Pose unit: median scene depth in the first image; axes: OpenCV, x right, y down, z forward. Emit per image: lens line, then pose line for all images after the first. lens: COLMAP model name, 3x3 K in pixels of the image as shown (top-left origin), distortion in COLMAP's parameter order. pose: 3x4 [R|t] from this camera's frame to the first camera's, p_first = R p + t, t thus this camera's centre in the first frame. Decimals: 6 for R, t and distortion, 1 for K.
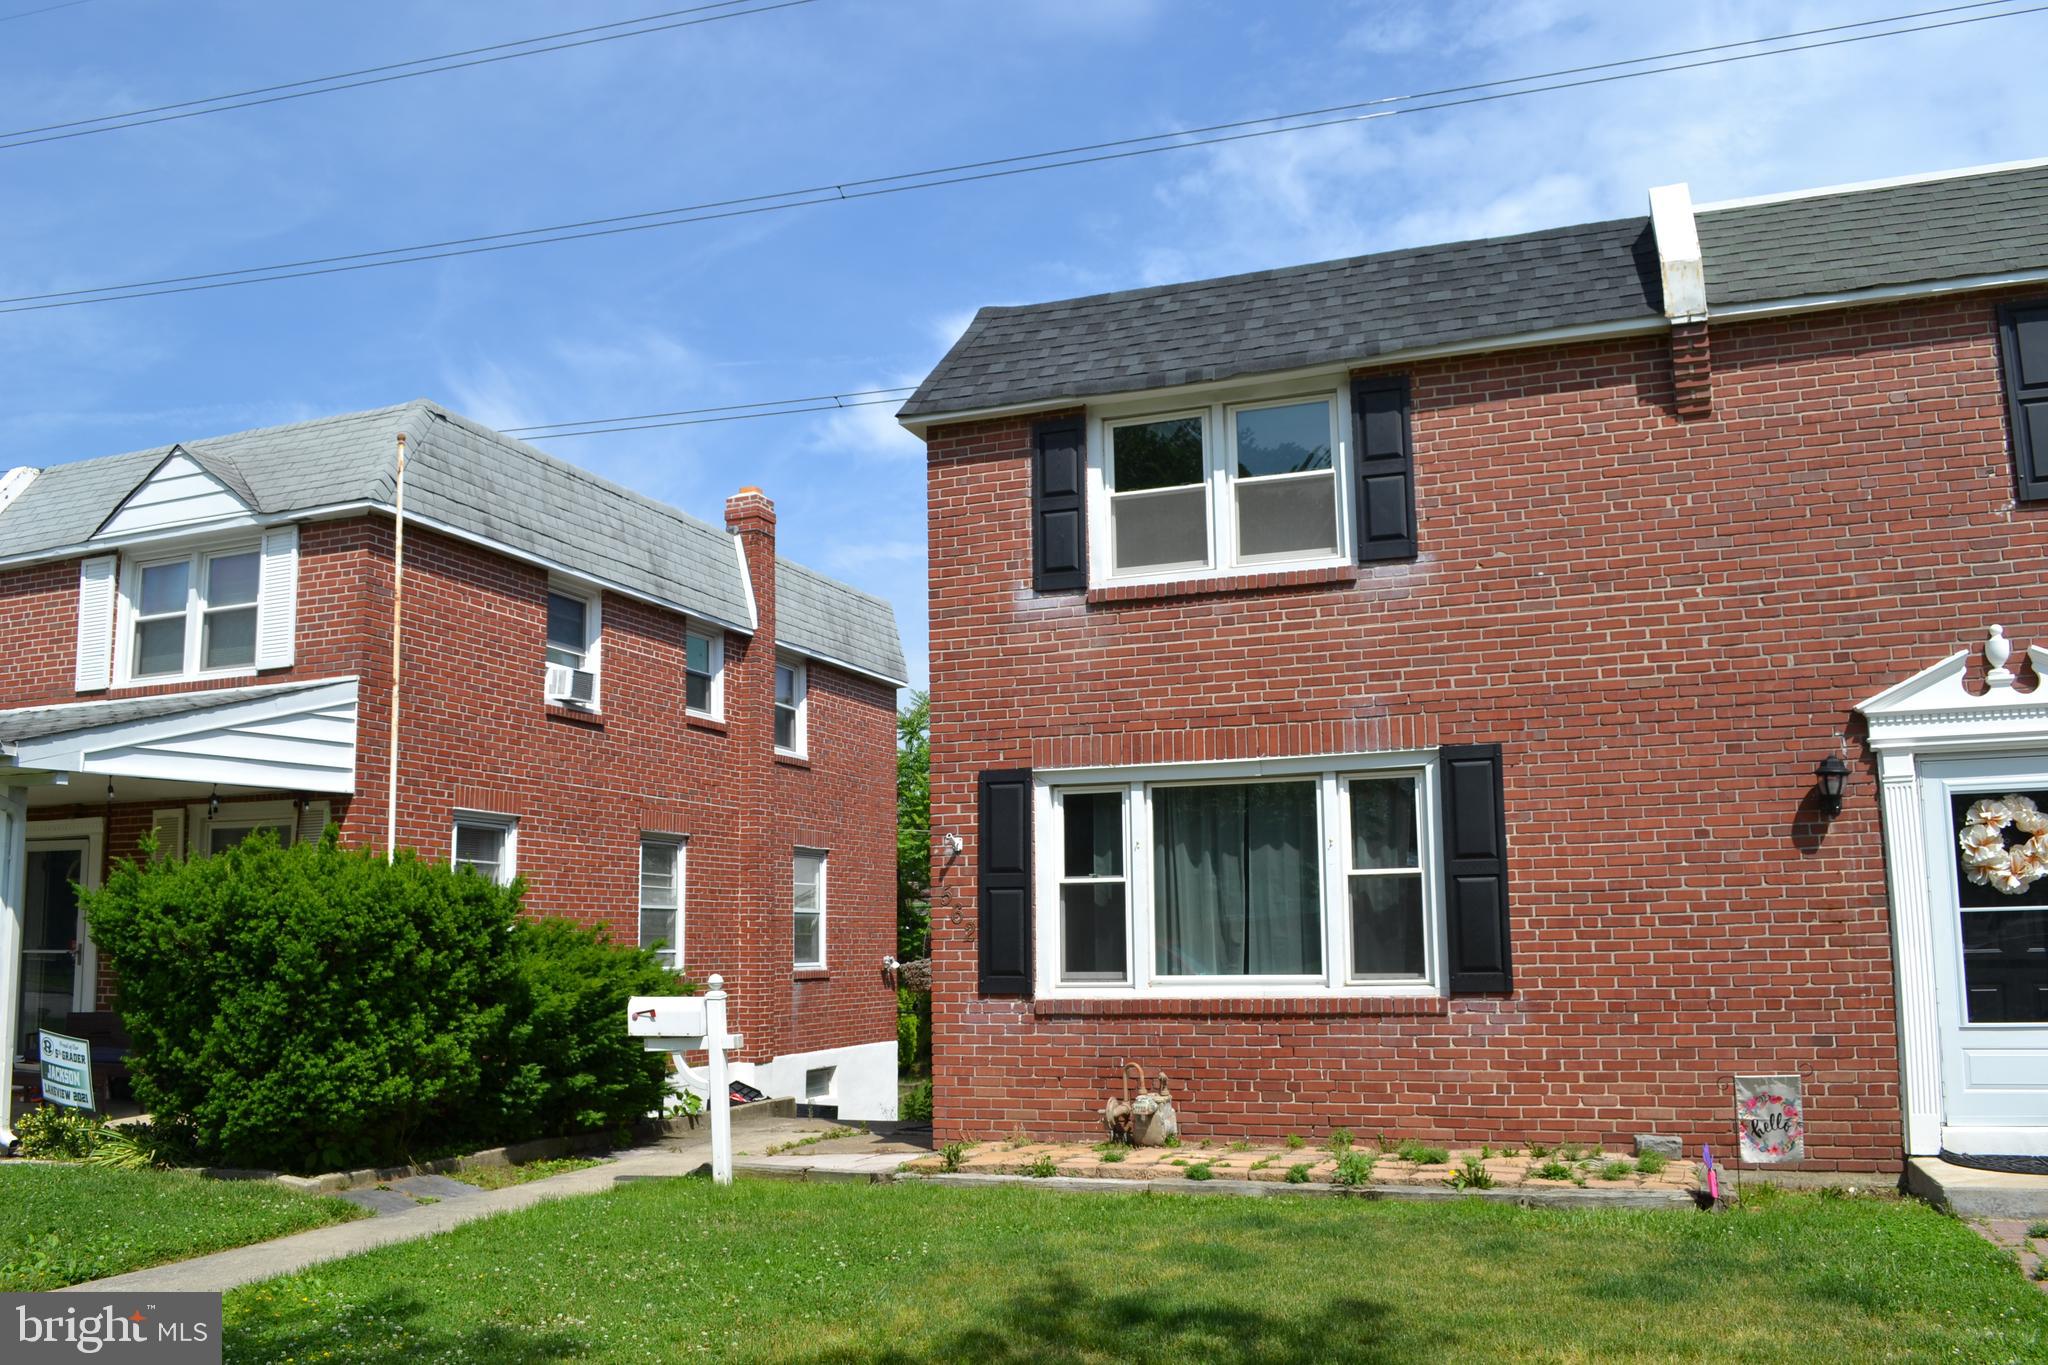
lens RADIAL K [[1638.7, 0, 1010.8], [0, 1638.7, 702.2], [0, 0, 1]] dist [-0.088031, 0.016483]
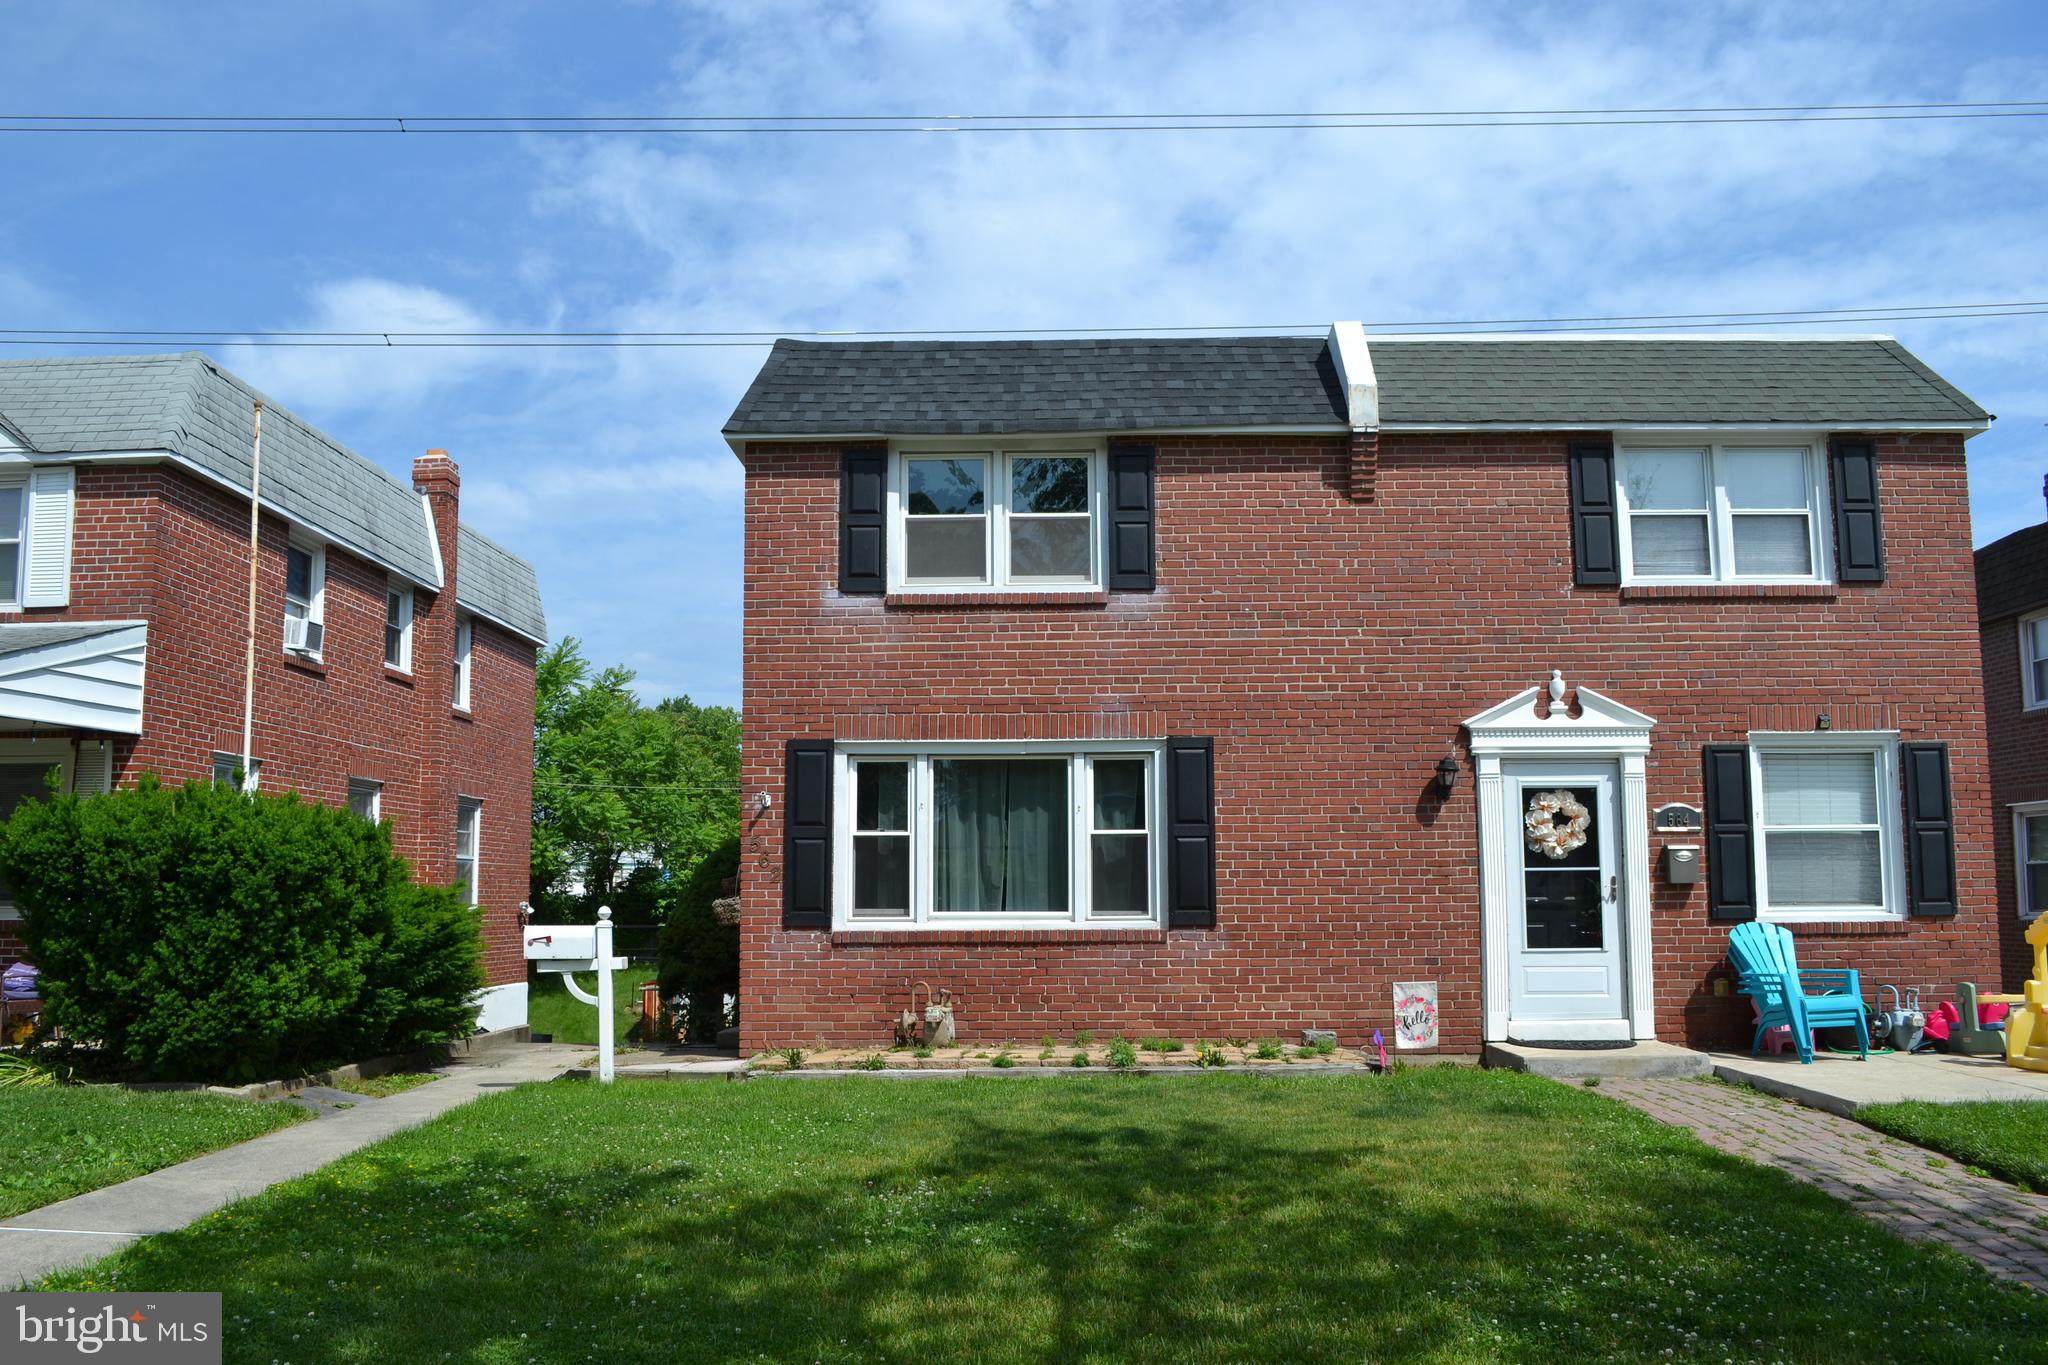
lens RADIAL K [[1638.7, 0, 1013.1], [0, 1638.7, 701.5], [0, 0, 1]] dist [-0.088031, 0.016483]
pose [[0.942387, 0.047336, 0.331159, -0.283516], [-0.055325, 0.998360, 0.014734, -0.013417], [-0.329919, -0.032207, 0.943460, -0.189036]]
